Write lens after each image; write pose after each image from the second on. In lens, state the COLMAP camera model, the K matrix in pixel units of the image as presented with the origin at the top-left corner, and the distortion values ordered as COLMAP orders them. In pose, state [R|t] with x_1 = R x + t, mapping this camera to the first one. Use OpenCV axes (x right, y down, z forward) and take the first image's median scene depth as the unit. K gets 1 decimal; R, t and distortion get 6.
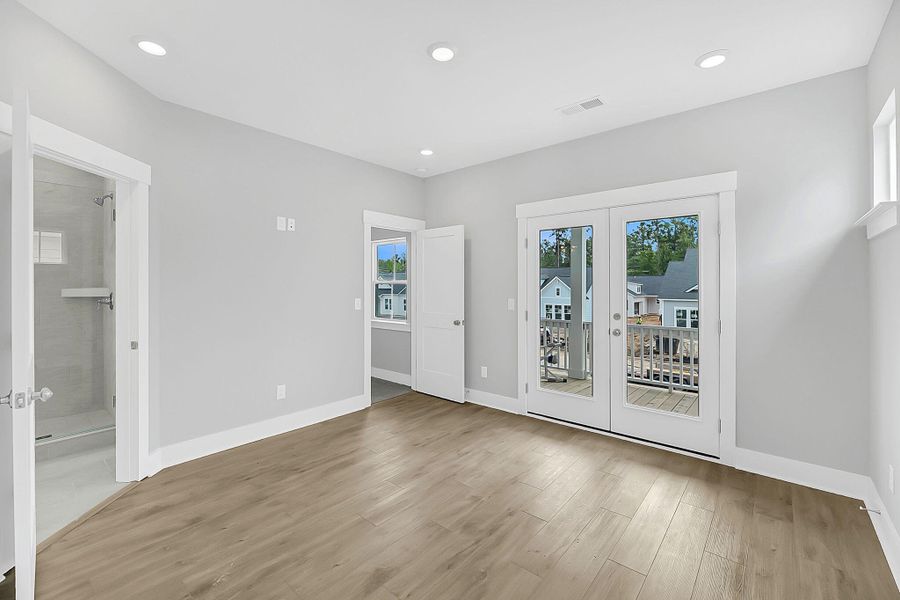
lens RADIAL K [[395.3, 0, 449.7], [0, 395.3, 283.7], [0, 0, 1]] dist [0.000432, -0.000011]
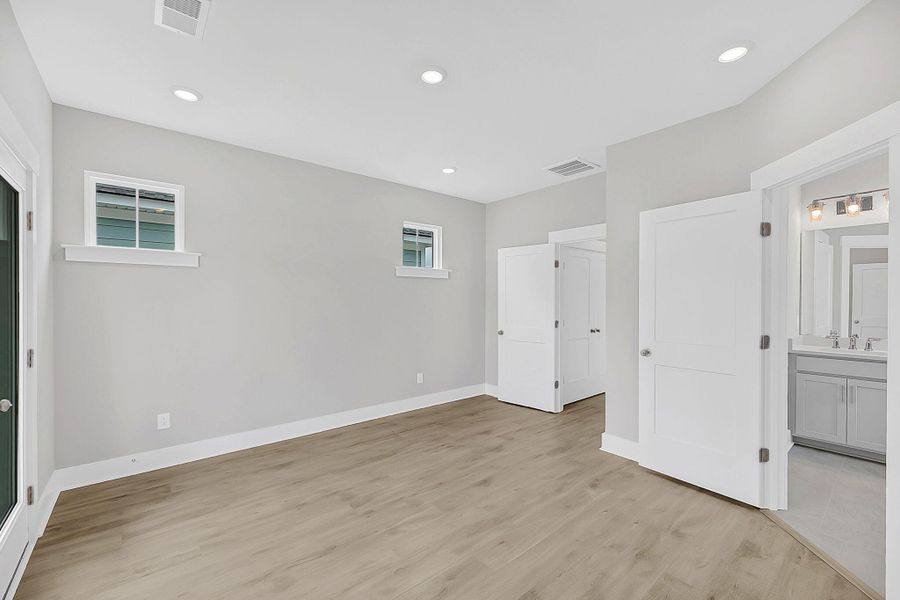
lens RADIAL K [[386.8, 0, 450.0], [0, 386.8, 300.0], [0, 0, 1]] dist [-0.000831, -0.000305]
pose [[-0.987126, -0.001419, 0.159936, -0.042497], [-0.001117, 0.999997, 0.001976, 0.001198], [-0.159938, 0.001772, -0.987125, 0.381720]]
